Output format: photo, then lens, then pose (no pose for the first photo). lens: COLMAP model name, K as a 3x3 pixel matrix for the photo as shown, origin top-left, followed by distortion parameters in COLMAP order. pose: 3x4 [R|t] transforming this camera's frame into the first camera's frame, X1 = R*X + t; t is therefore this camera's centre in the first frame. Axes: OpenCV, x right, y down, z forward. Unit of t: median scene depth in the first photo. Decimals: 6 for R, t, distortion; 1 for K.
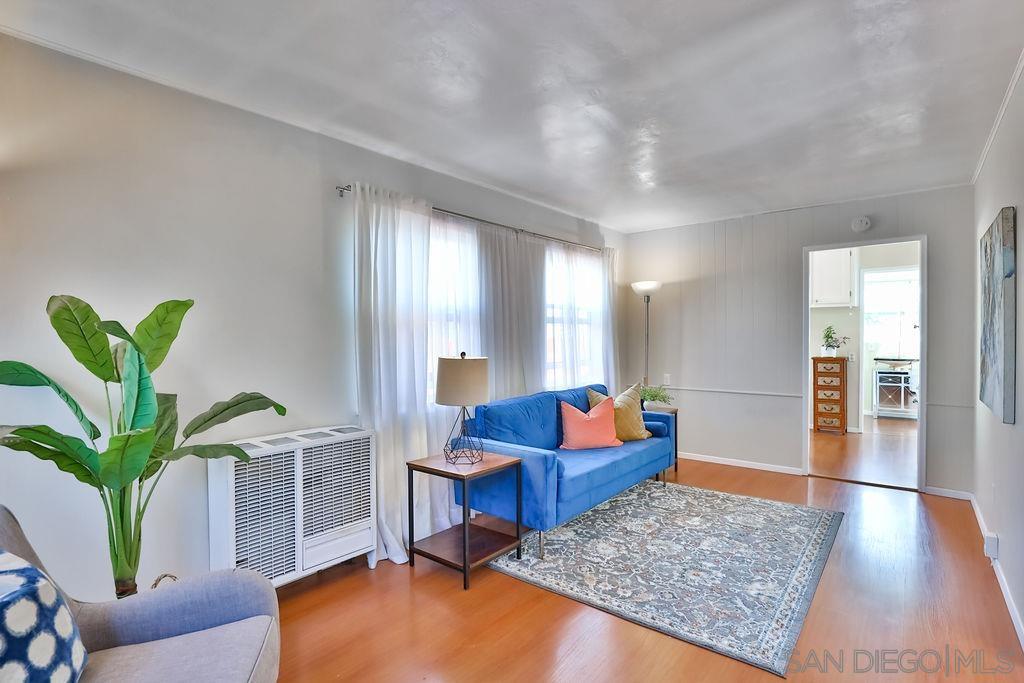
lens RADIAL K [[493.0, 0, 513.7], [0, 493.0, 338.2], [0, 0, 1]] dist [-0.045886, 0.010302]
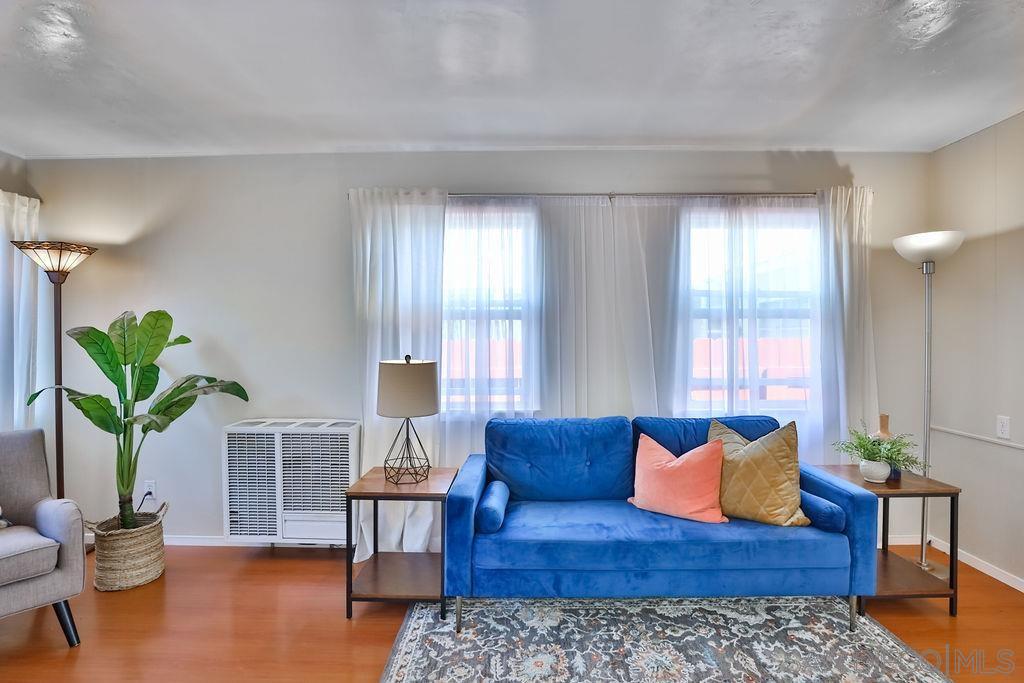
lens RADIAL K [[493.0, 0, 512.6], [0, 493.0, 341.7], [0, 0, 1]] dist [-0.045886, 0.010302]
pose [[0.632464, 0.010671, -0.774516, 0.589030], [-0.006421, 0.999943, 0.008533, -0.003728], [0.774563, -0.000423, 0.632496, 0.504432]]
